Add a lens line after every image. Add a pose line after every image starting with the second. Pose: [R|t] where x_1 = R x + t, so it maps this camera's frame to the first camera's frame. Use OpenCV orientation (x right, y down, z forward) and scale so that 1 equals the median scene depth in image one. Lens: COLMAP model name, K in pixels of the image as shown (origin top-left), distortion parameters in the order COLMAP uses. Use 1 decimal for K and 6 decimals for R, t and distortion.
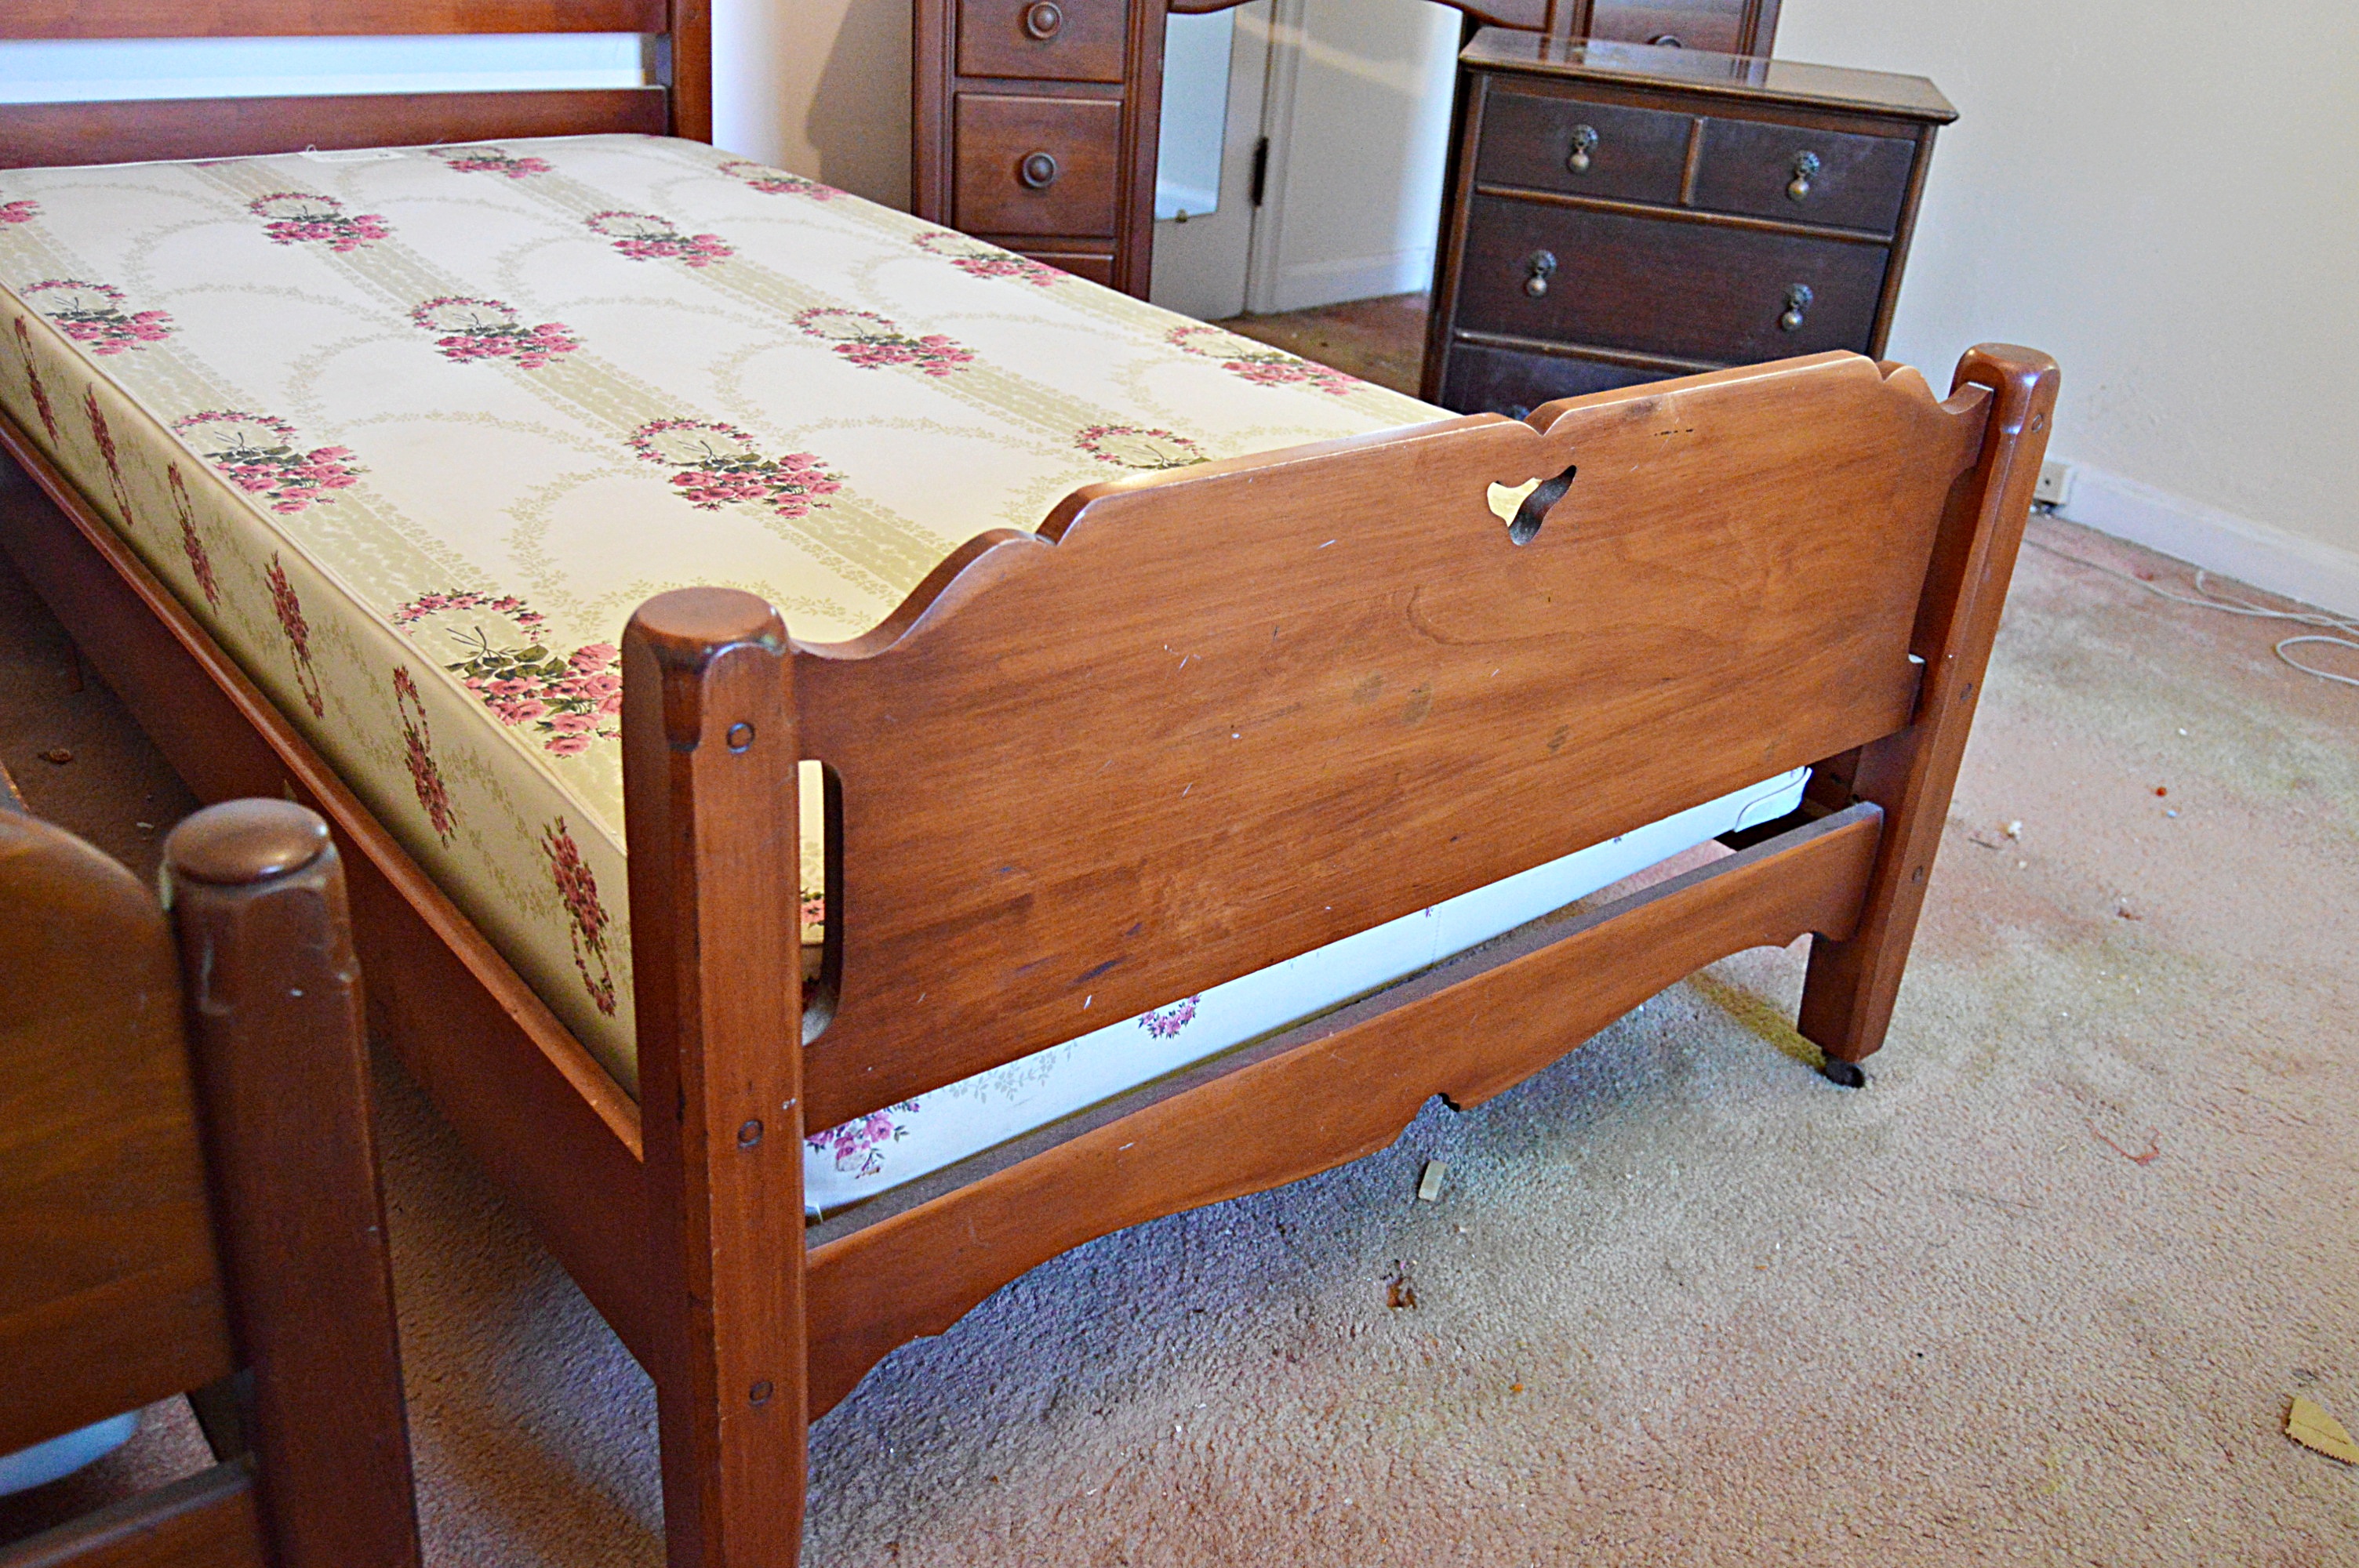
lens RADIAL K [[1998.4, 0, 1185.8], [0, 1998.4, 780.6], [0, 0, 1]] dist [-0.042097, 0.030273]
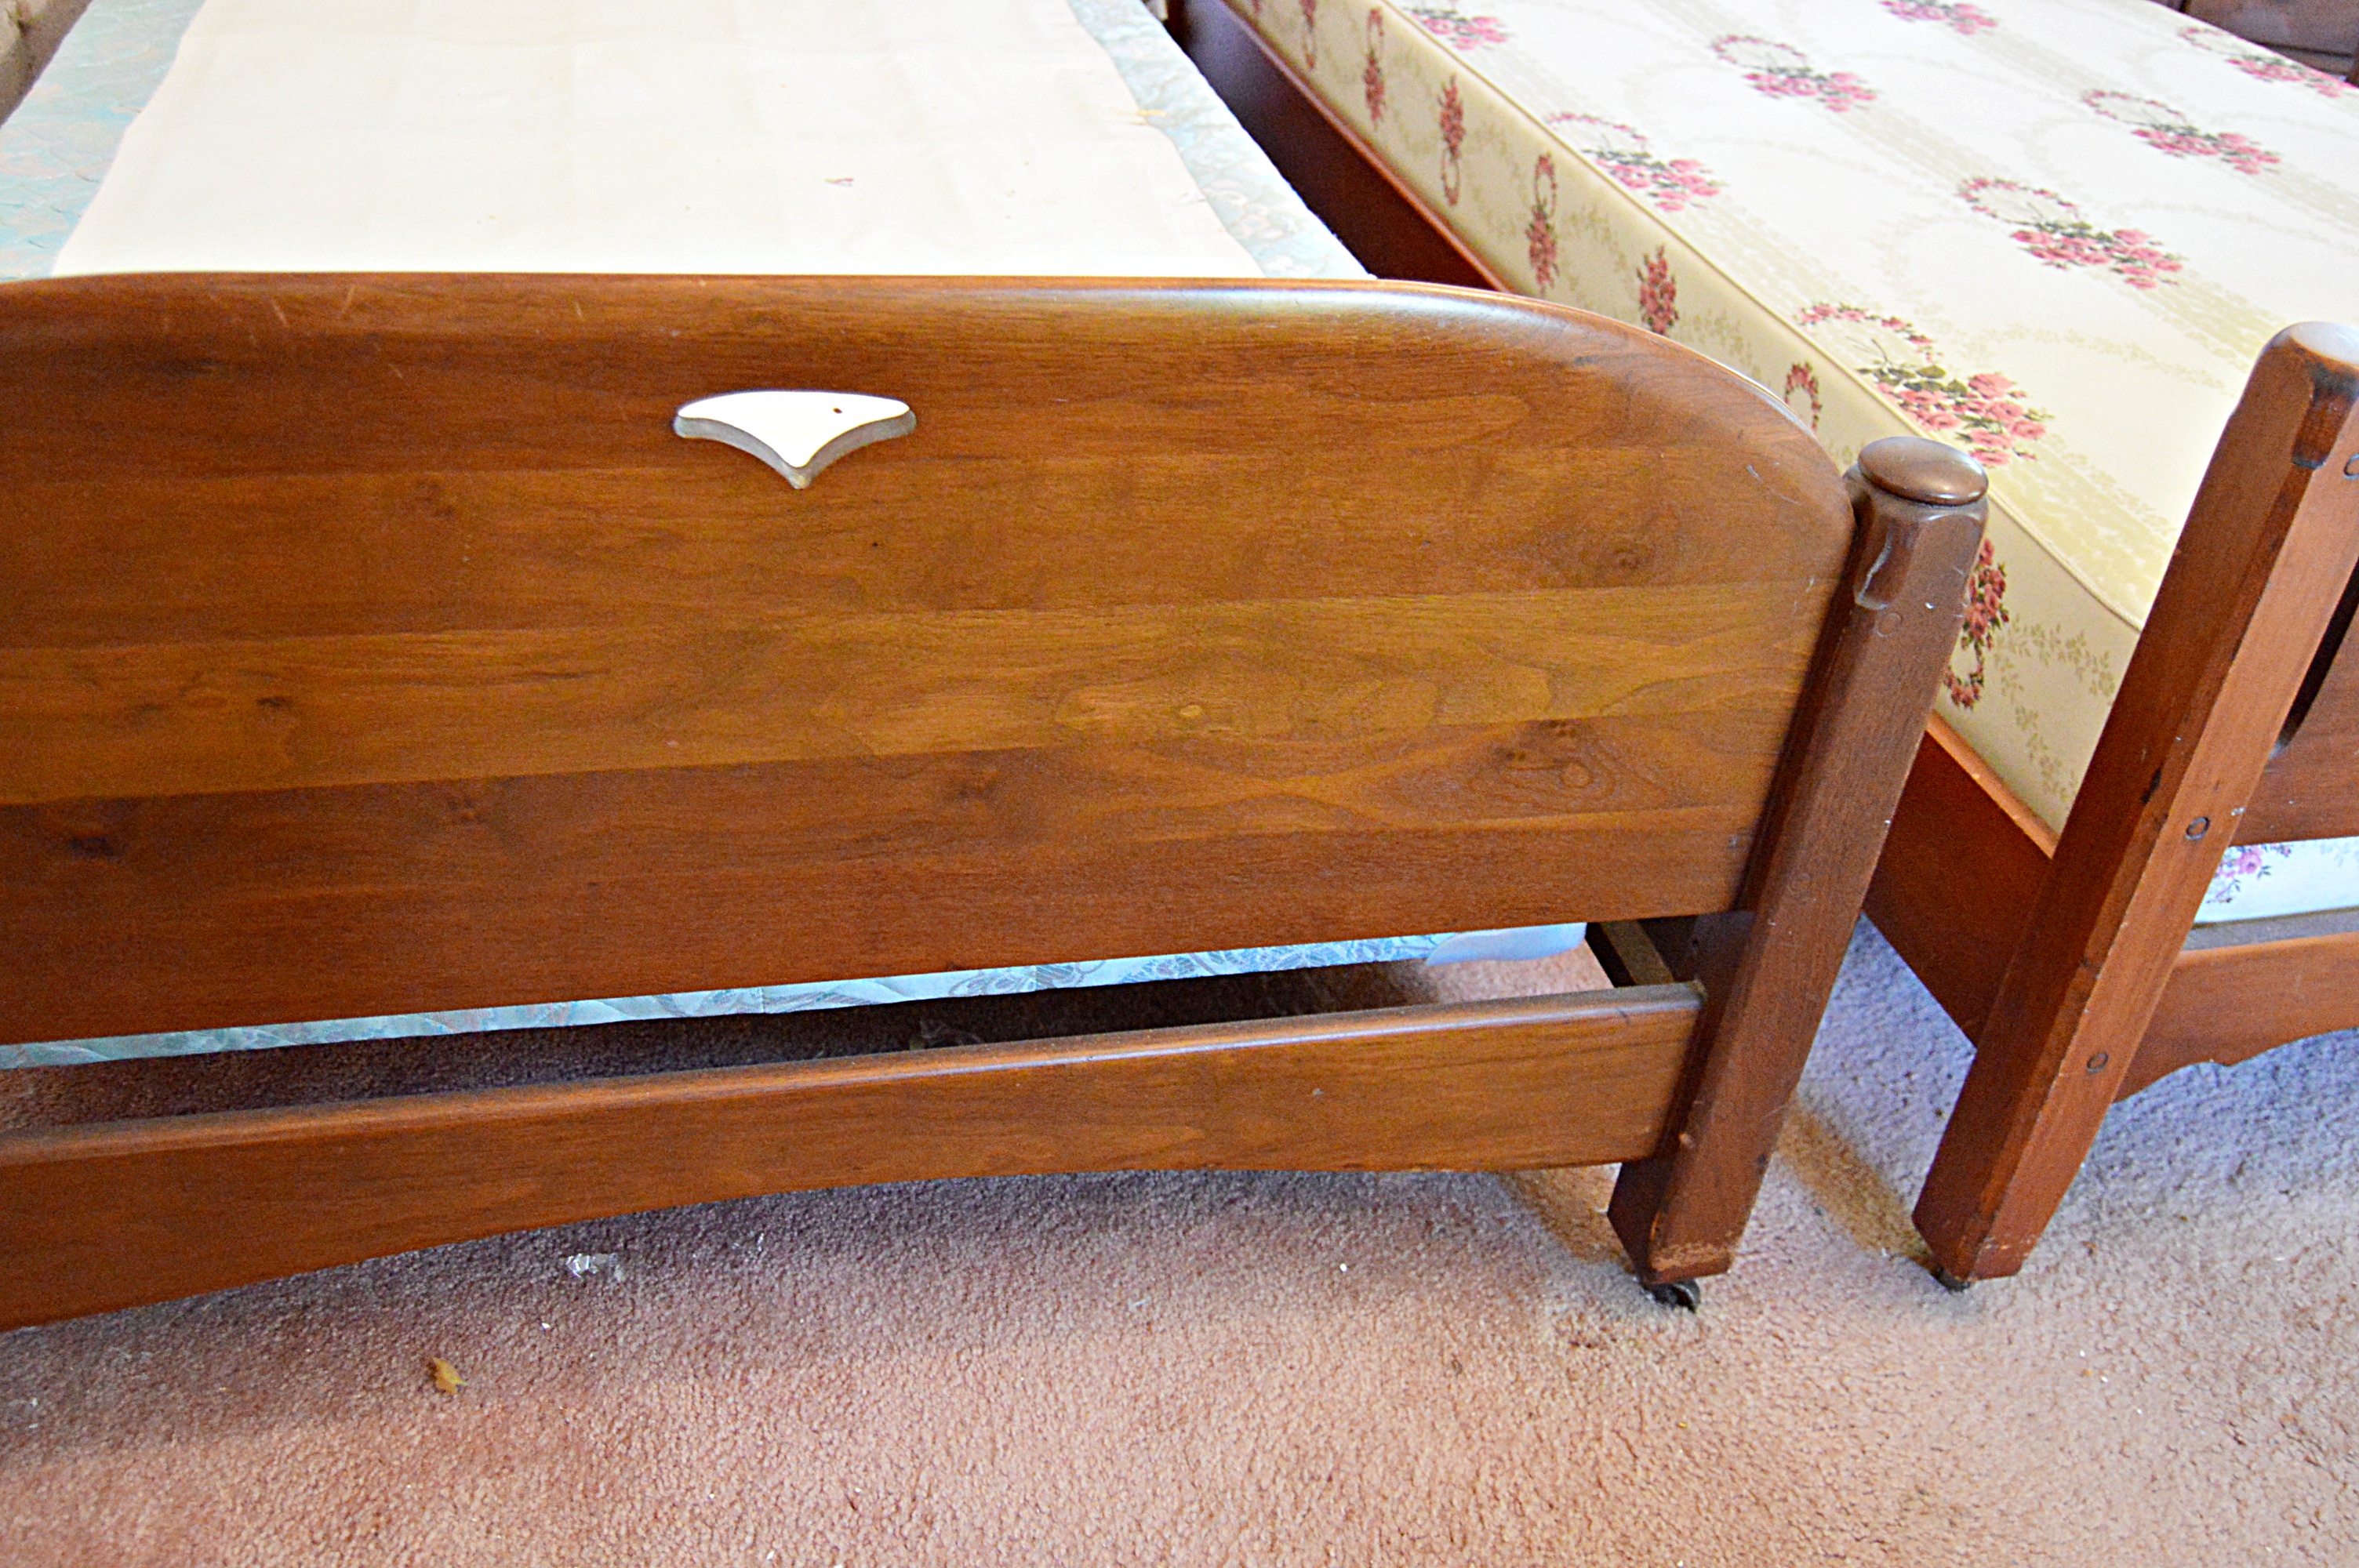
lens RADIAL K [[1998.4, 0, 1243.0], [0, 1998.4, 774.1], [0, 0, 1]] dist [-0.042097, 0.030273]
pose [[0.904957, 0.237983, -0.352727, -0.235608], [-0.202495, 0.969948, 0.134897, 0.079778], [0.374230, -0.050650, 0.925952, -0.158246]]
